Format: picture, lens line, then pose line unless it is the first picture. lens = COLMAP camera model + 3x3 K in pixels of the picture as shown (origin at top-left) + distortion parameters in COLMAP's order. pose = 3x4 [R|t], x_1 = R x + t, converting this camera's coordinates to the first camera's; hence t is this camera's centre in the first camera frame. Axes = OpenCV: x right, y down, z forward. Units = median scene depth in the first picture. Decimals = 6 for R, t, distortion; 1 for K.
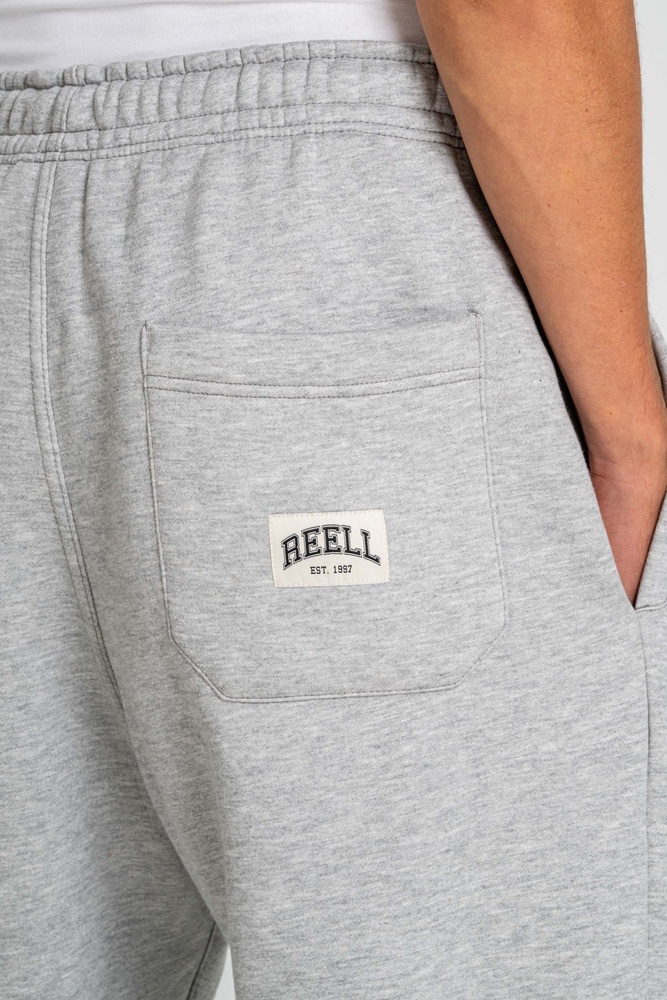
lens RADIAL K [[2747.7, 0, 332.1], [0, 2747.7, 501.8], [0, 0, 1]] dist [-0.223657, 0.000000]
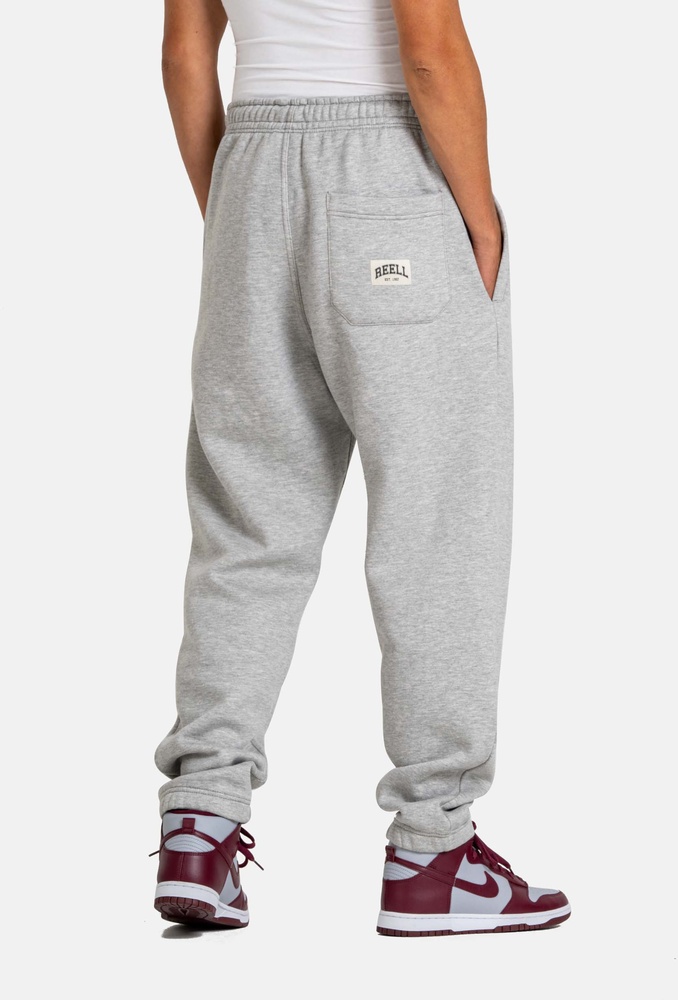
lens RADIAL K [[2479.6, 0, 343.7], [0, 2479.6, 501.2], [0, 0, 1]] dist [-0.002158, 0.000000]
pose [[0.996486, 0.015074, 0.082395, -0.258568], [-0.018867, 0.998789, 0.045449, 0.138299], [-0.081610, -0.046843, 0.995563, -1.590322]]
